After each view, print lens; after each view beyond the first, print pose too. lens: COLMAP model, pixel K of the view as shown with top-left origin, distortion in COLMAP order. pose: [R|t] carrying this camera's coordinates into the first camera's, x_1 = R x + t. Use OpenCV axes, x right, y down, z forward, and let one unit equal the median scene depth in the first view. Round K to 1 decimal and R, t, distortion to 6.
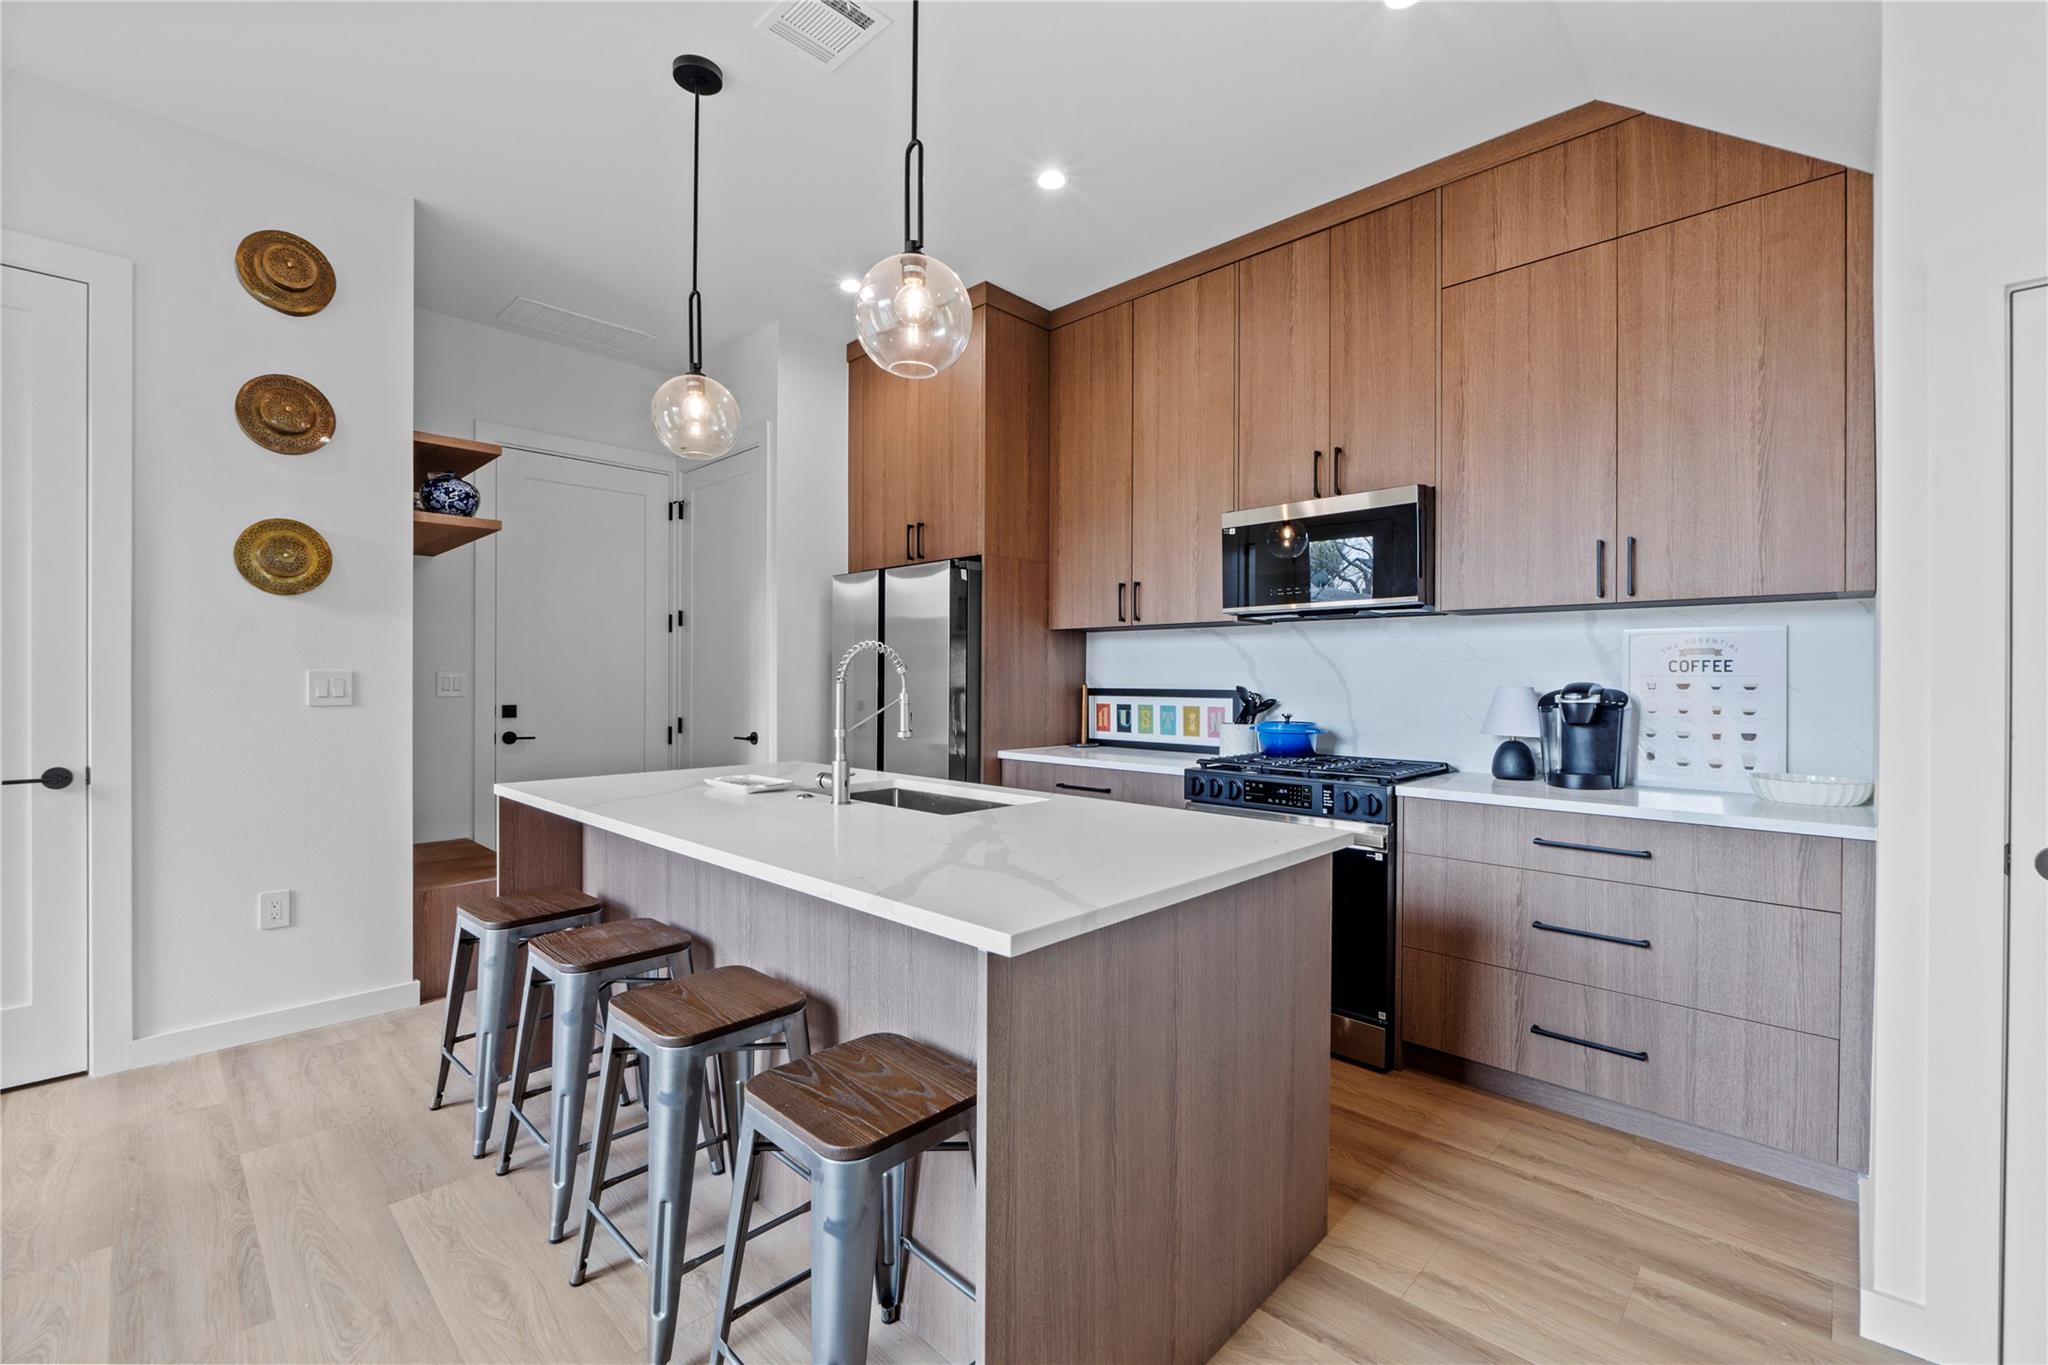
lens RADIAL K [[863.8, 0, 1024.0], [0, 863.8, 682.5], [0, 0, 1]] dist [-0.006503, 0.000084]
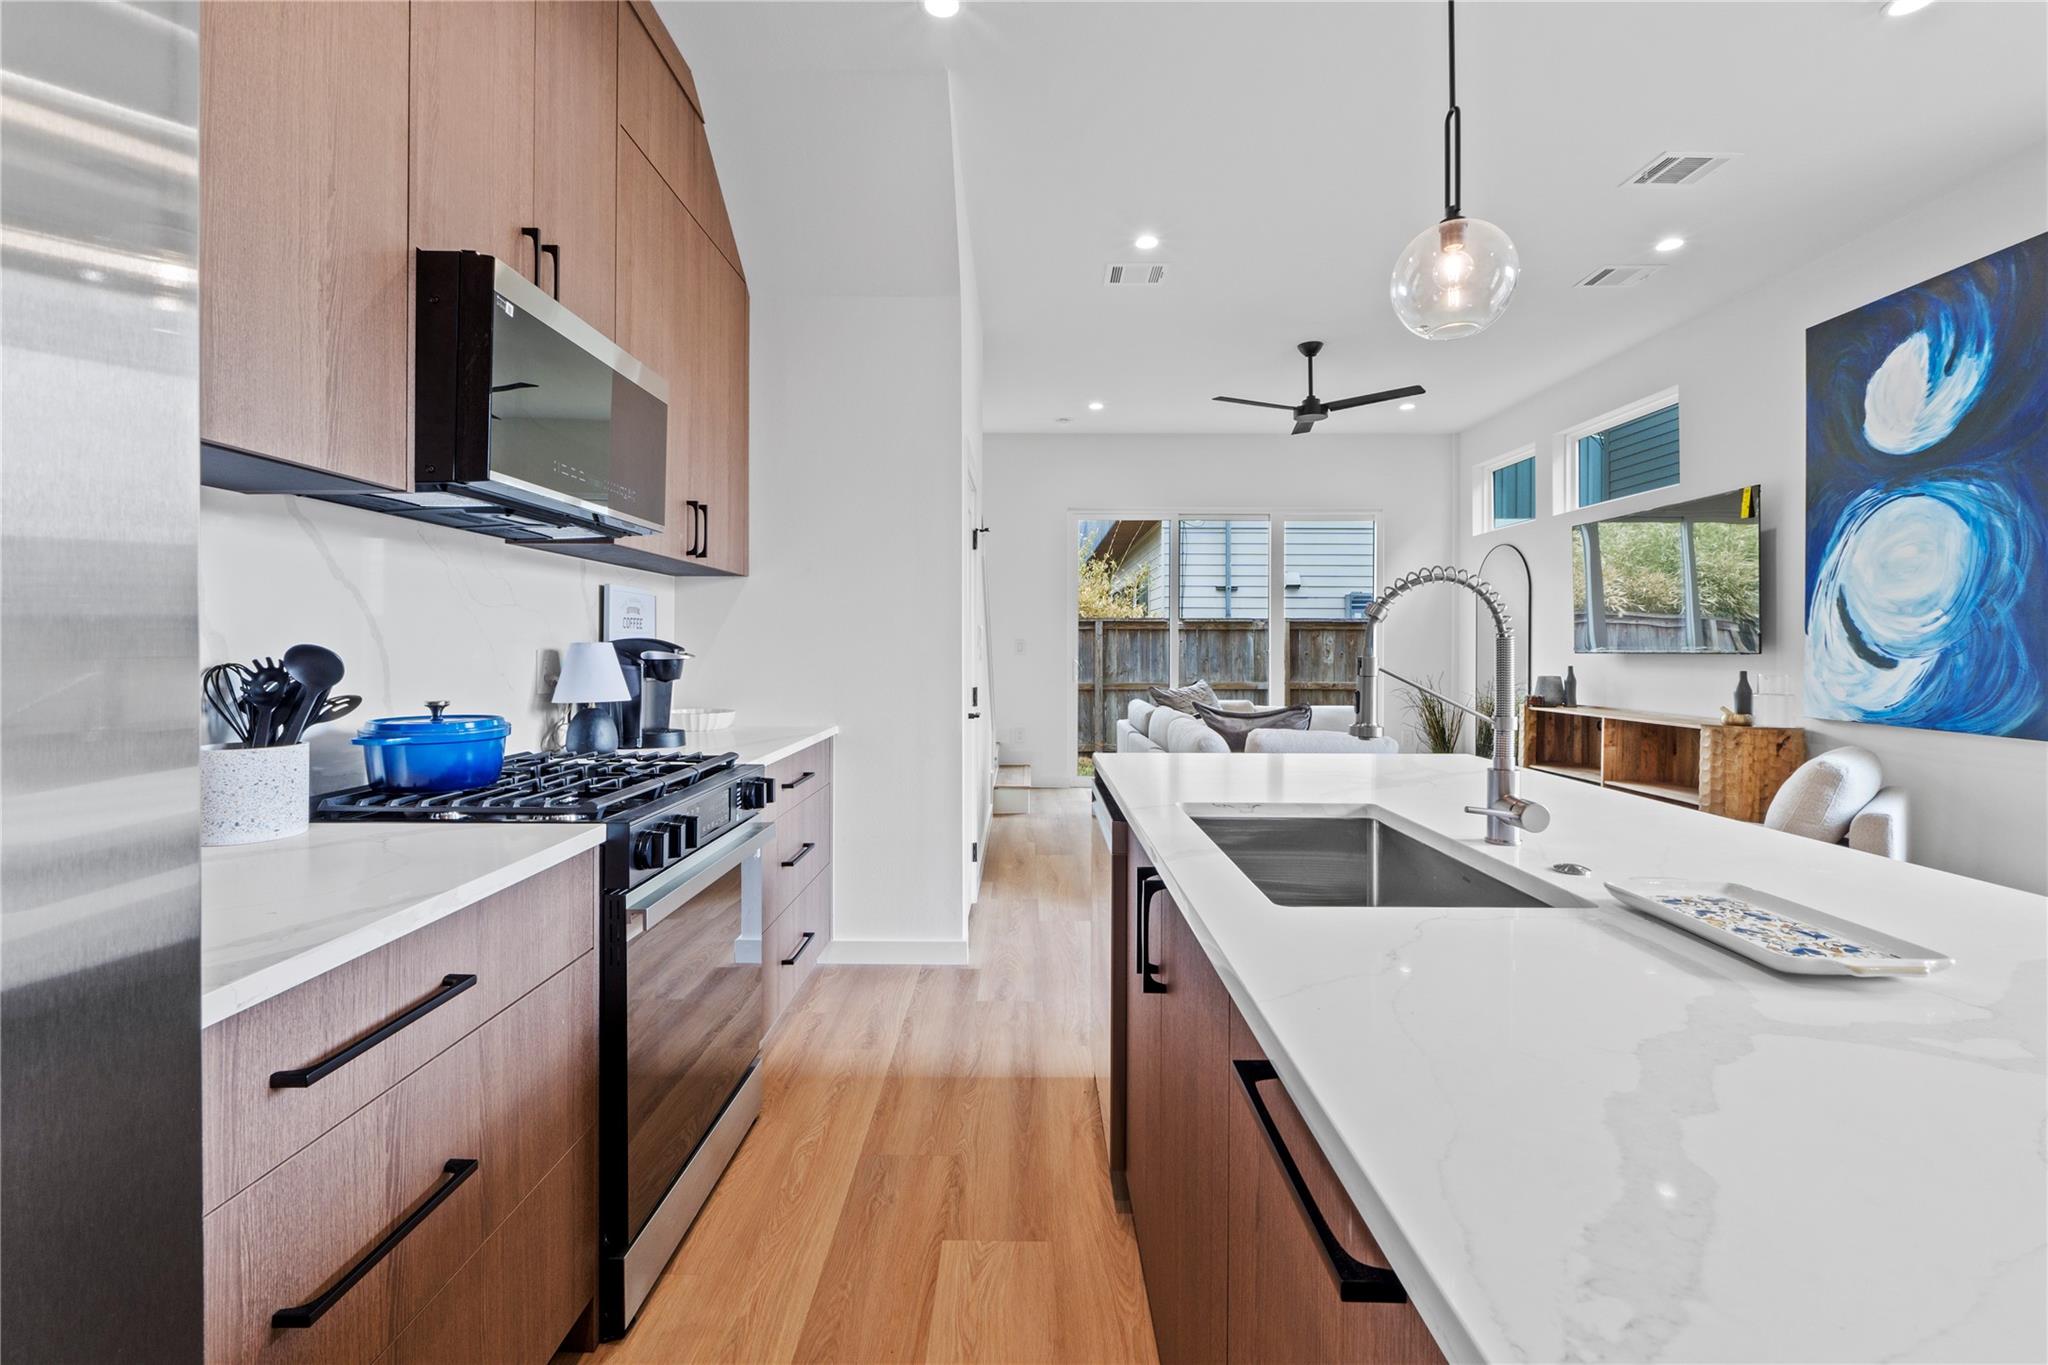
lens RADIAL K [[877.3, 0, 1019.2], [0, 877.3, 641.5], [0, 0, 1]] dist [-0.000276, 0.000194]
pose [[-0.688833, -0.002861, 0.724914, -0.284644], [-0.001817, 0.999996, 0.002219, 0.000986], [-0.724917, 0.000211, -0.688836, 1.119211]]
